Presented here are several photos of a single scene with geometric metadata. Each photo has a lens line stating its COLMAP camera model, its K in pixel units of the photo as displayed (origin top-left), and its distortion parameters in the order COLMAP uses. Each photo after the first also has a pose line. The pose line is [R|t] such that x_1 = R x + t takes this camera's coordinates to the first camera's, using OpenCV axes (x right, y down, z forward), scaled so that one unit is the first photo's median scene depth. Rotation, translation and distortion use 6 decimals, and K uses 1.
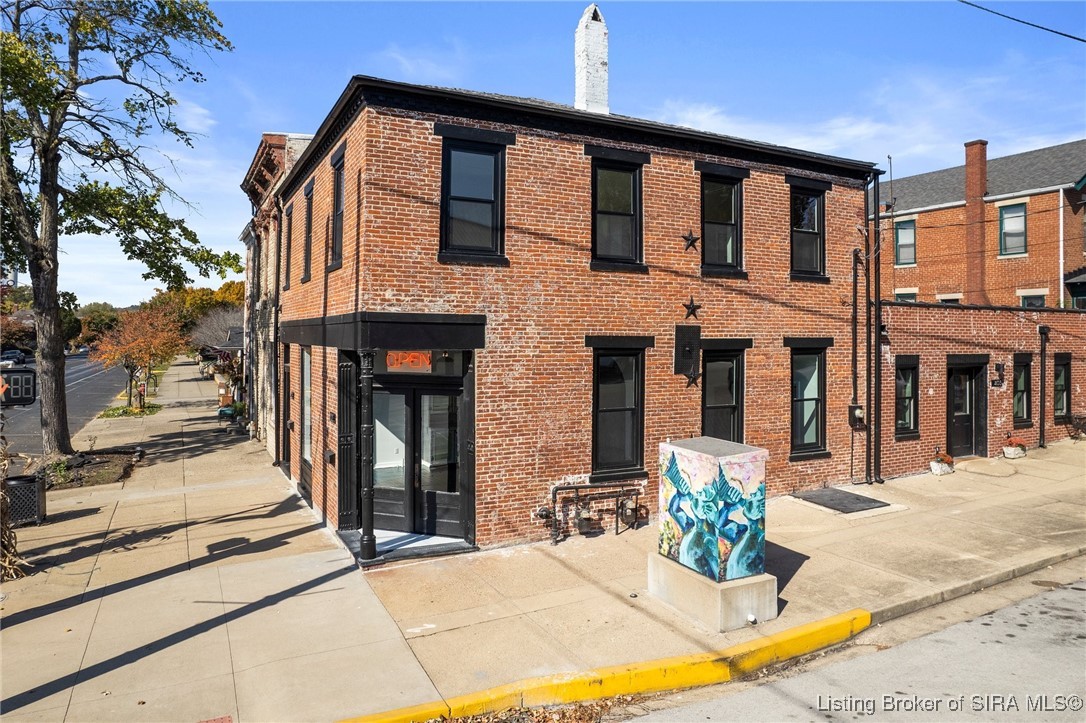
lens RADIAL K [[696.2, 0, 540.0], [0, 696.2, 342.5], [0, 0, 1]] dist [-0.068239, 0.061372]
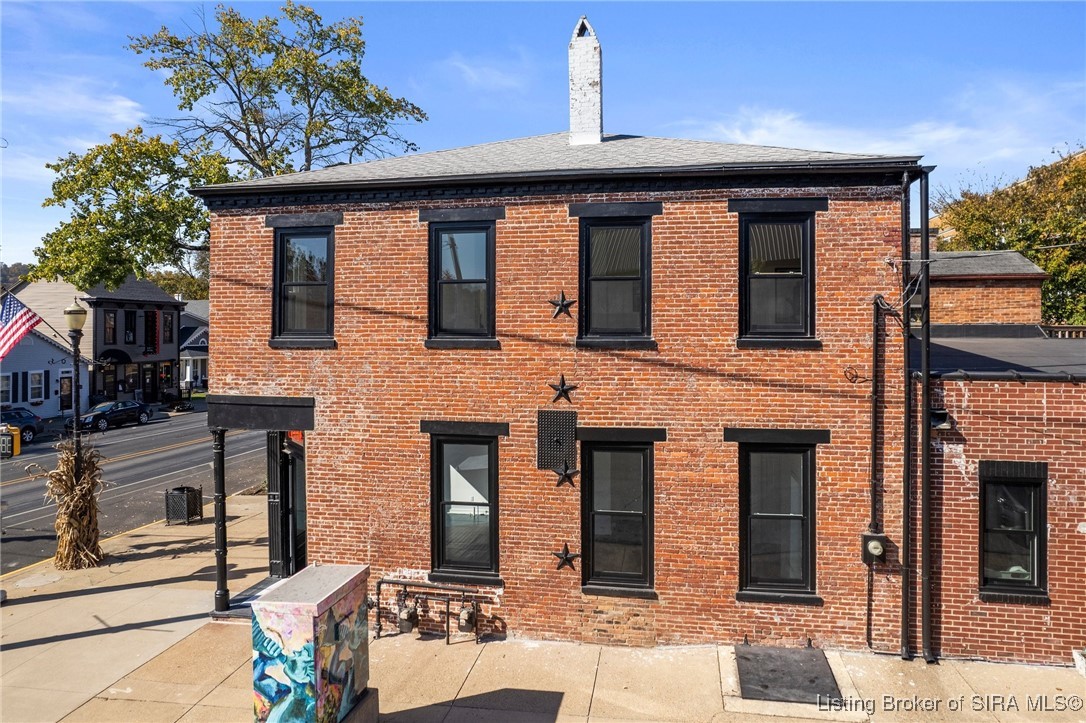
lens RADIAL K [[701.7, 0, 573.0], [0, 701.7, 348.0], [0, 0, 1]] dist [-0.047437, 0.002152]
pose [[0.805558, 0.008506, -0.592456, 0.770112], [-0.001917, 0.999929, 0.011750, -0.115863], [0.592514, -0.008330, 0.805517, 0.377975]]
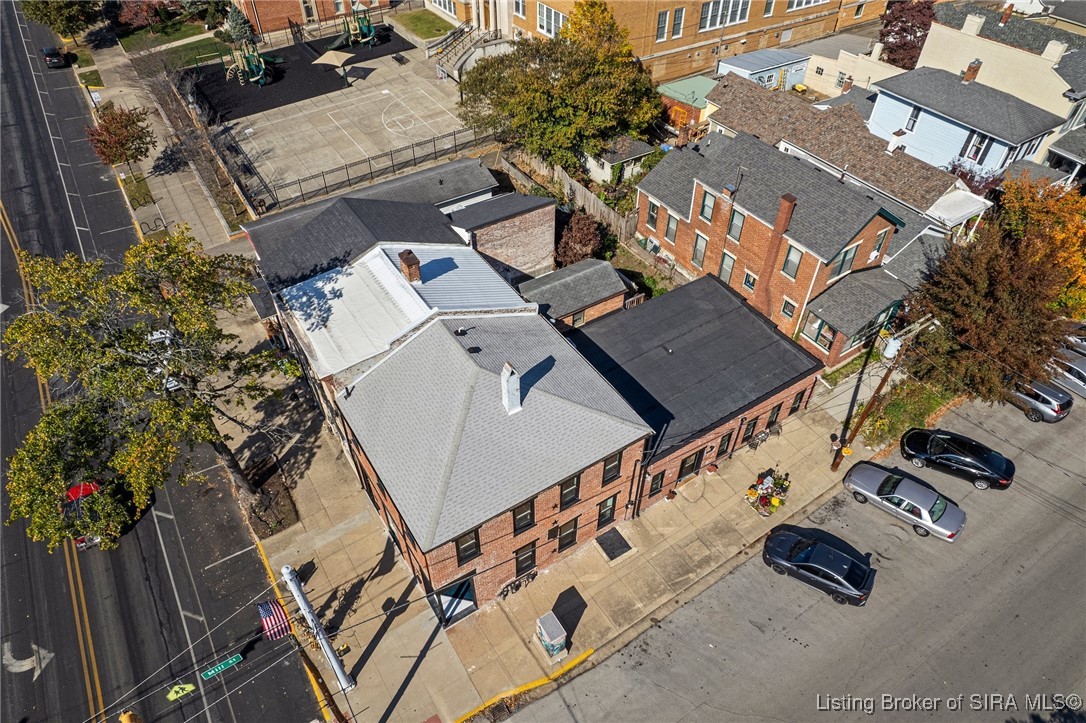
lens RADIAL K [[690.2, 0, 539.7], [0, 690.2, 358.9], [0, 0, 1]] dist [-0.063886, 0.056789]
pose [[0.994324, -0.072299, 0.078055, 0.019162], [-0.001168, 0.726179, 0.687504, -2.309742], [-0.106388, -0.683693, 0.721973, -0.379283]]
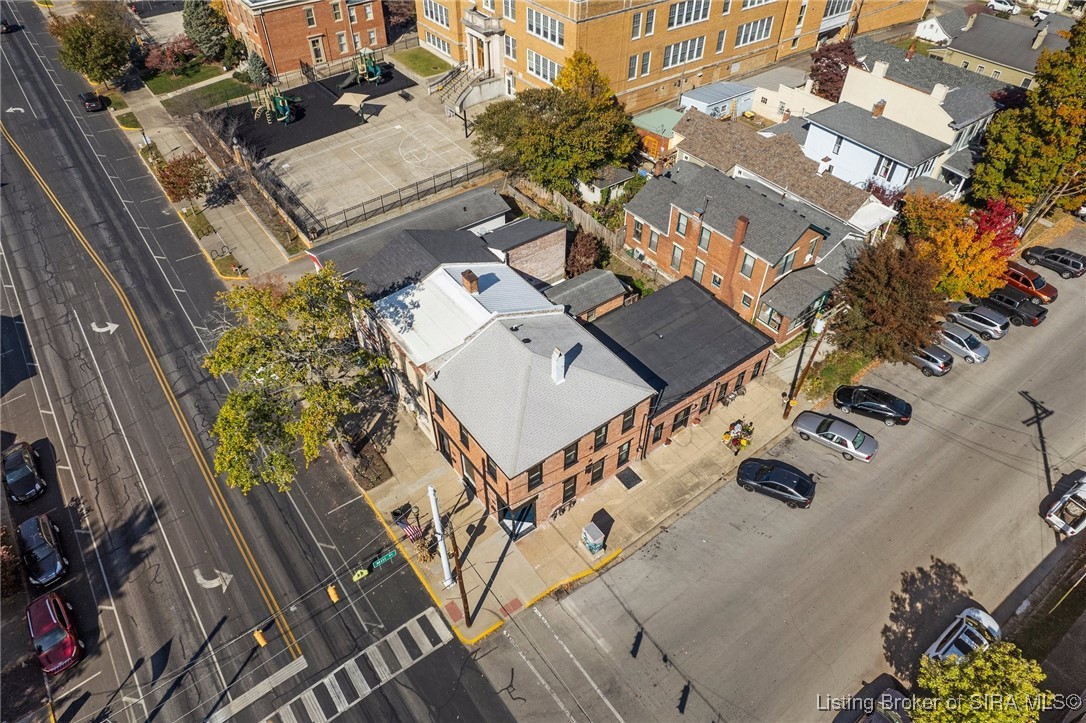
lens RADIAL K [[690.2, 0, 539.7], [0, 690.2, 358.9], [0, 0, 1]] dist [-0.063886, 0.056789]
pose [[0.984729, -0.118680, 0.127372, -0.436520], [-0.002107, 0.723452, 0.690371, -2.998248], [-0.174081, -0.680097, 0.712154, -1.131659]]
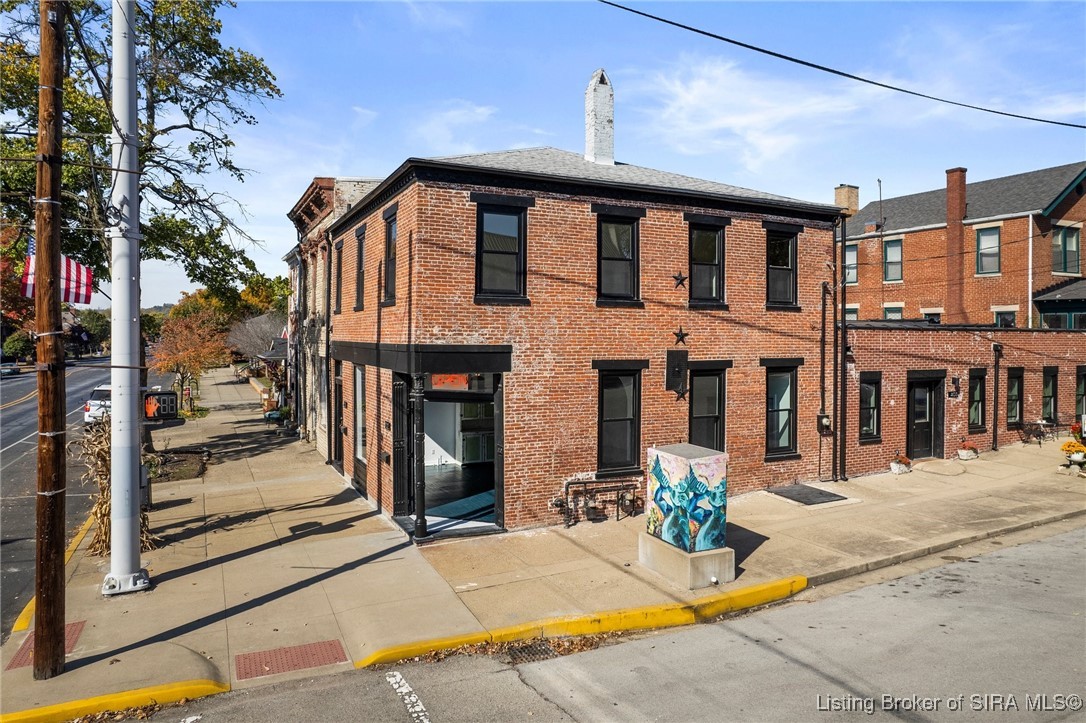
lens RADIAL K [[690.2, 0, 539.7], [0, 690.2, 358.9], [0, 0, 1]] dist [-0.063886, 0.056789]
pose [[0.999752, -0.000242, -0.022289, -0.000279], [0.000776, 0.999712, 0.023974, -0.040953], [0.022276, -0.023986, 0.999464, -0.223331]]
